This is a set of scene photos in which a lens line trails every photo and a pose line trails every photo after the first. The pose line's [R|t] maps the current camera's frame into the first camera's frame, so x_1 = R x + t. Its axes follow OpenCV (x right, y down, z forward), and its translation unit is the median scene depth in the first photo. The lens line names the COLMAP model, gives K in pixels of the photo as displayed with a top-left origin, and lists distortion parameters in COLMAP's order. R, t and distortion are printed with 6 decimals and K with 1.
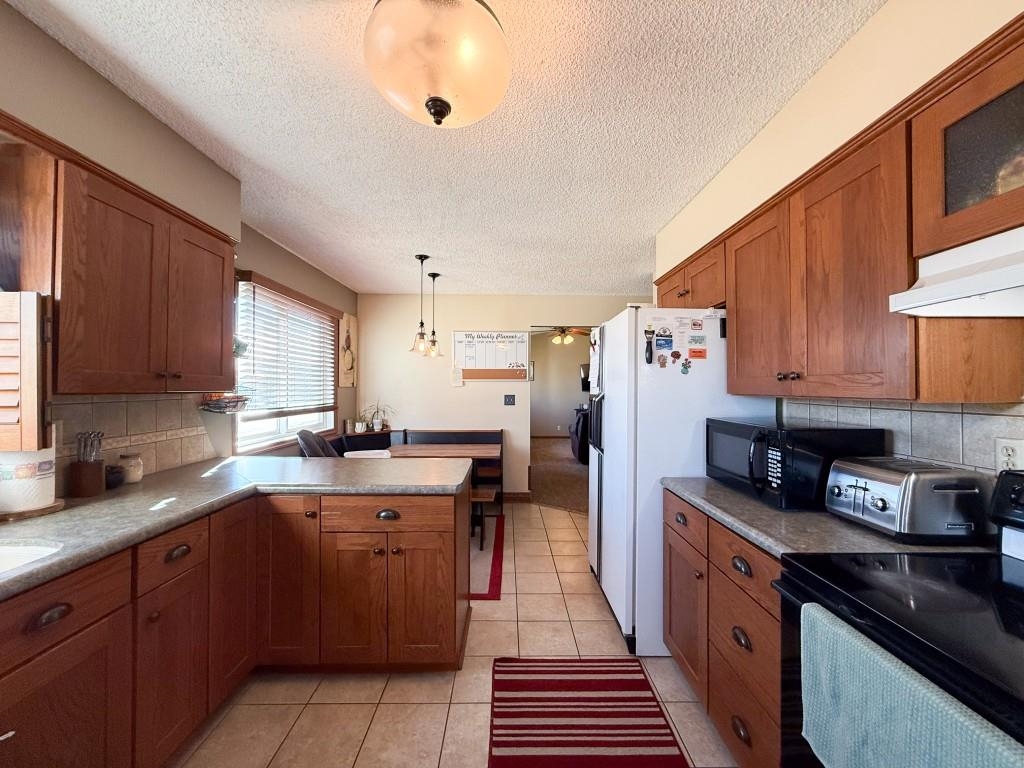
lens RADIAL K [[407.0, 0, 511.5], [0, 407.0, 384.7], [0, 0, 1]] dist [-0.001775, 0.000279]
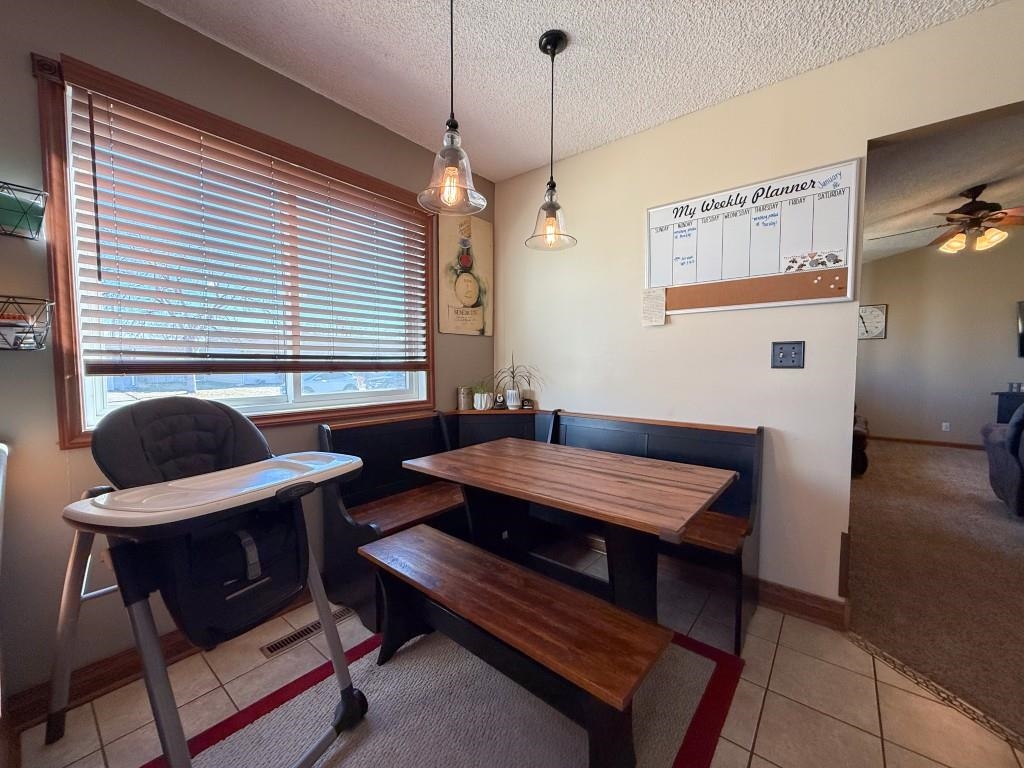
lens RADIAL K [[407.0, 0, 511.4], [0, 407.0, 384.1], [0, 0, 1]] dist [-0.001775, 0.000279]
pose [[0.768302, 0.033951, -0.639187, 0.056579], [0.003690, 0.998341, 0.057463, 0.056776], [0.640077, -0.046508, 0.766902, 0.711539]]
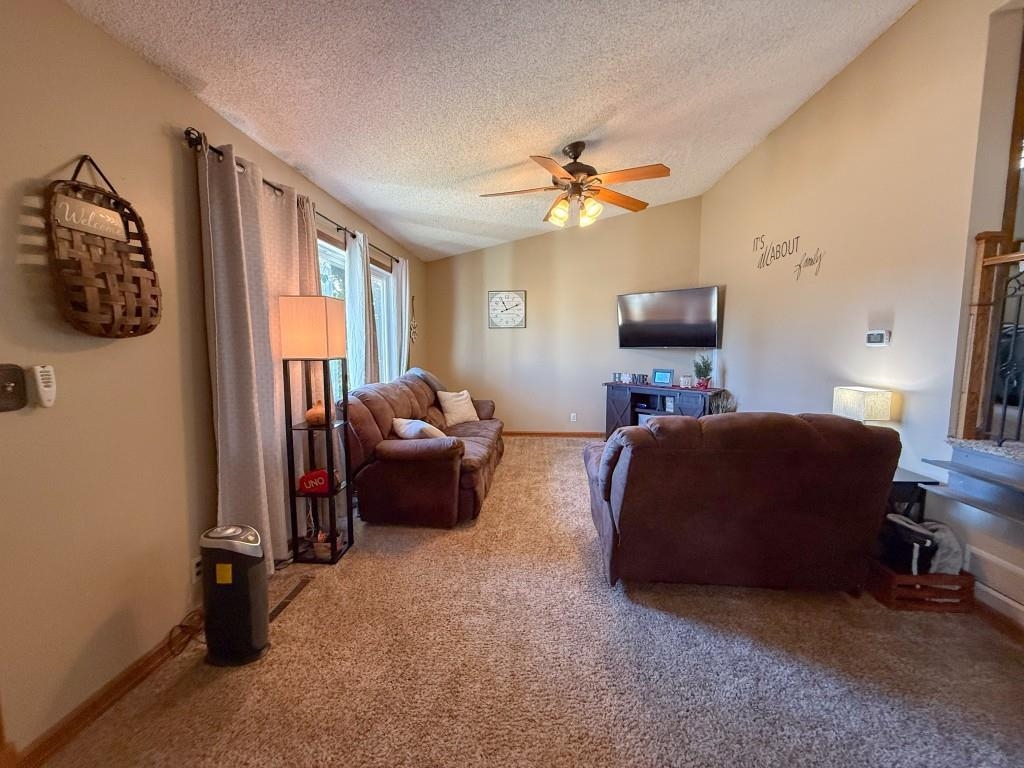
lens RADIAL K [[407.0, 0, 507.9], [0, 407.0, 383.0], [0, 0, 1]] dist [-0.001775, 0.000279]
pose [[0.996816, 0.004818, -0.079596, 0.224330], [0.003420, 0.994671, 0.103044, 0.020517], [0.079669, -0.102989, 0.991487, 1.424675]]
